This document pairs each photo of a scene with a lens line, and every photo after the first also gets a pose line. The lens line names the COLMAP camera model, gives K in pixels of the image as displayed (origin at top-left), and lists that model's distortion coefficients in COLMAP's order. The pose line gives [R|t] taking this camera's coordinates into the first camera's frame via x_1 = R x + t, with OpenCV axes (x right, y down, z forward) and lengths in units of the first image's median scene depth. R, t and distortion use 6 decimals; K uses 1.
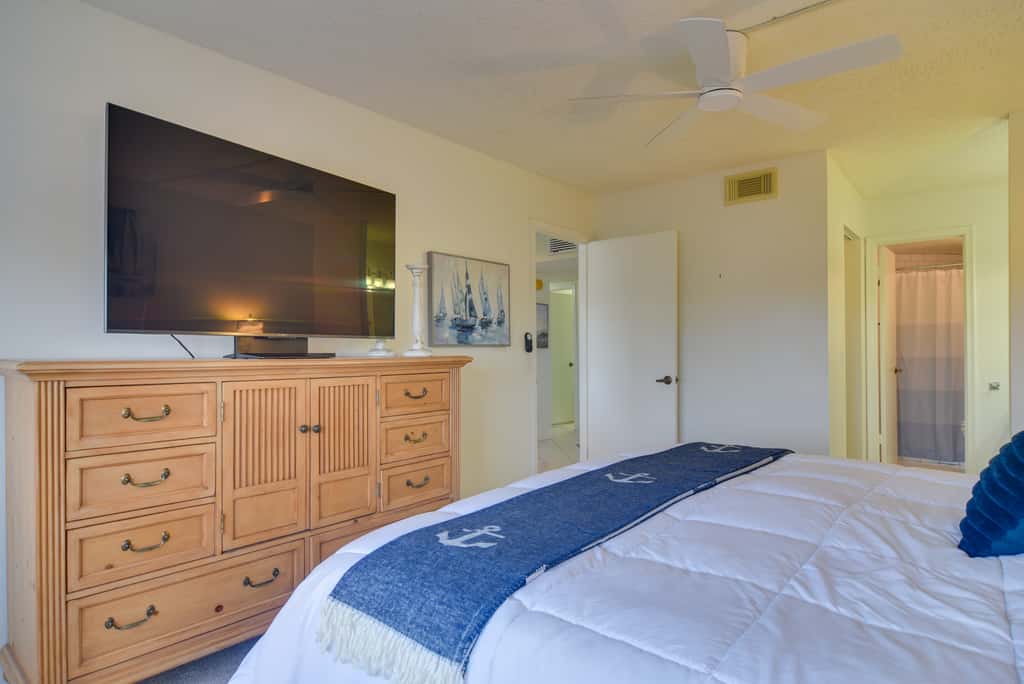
lens RADIAL K [[585.4, 0, 514.5], [0, 585.4, 341.1], [0, 0, 1]] dist [0.003740, -0.004988]
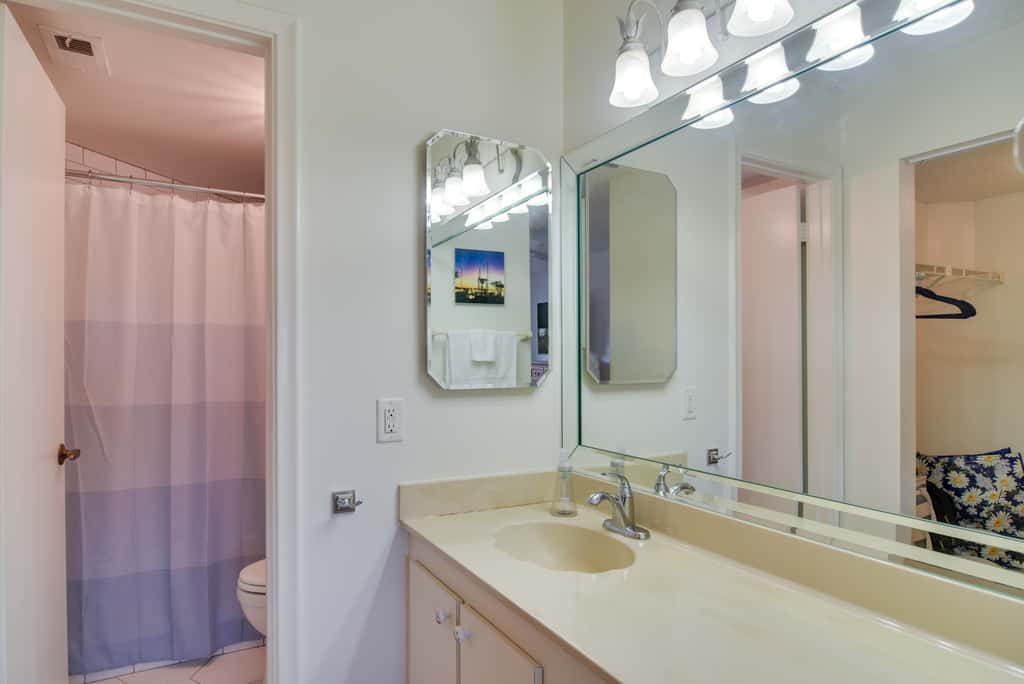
lens RADIAL K [[585.4, 0, 514.0], [0, 585.4, 348.4], [0, 0, 1]] dist [0.003740, -0.004988]
pose [[0.387815, 0.013443, 0.921639, 0.430088], [0.001176, 0.999886, -0.015079, -0.005187], [-0.921736, 0.006932, 0.387755, 0.614580]]
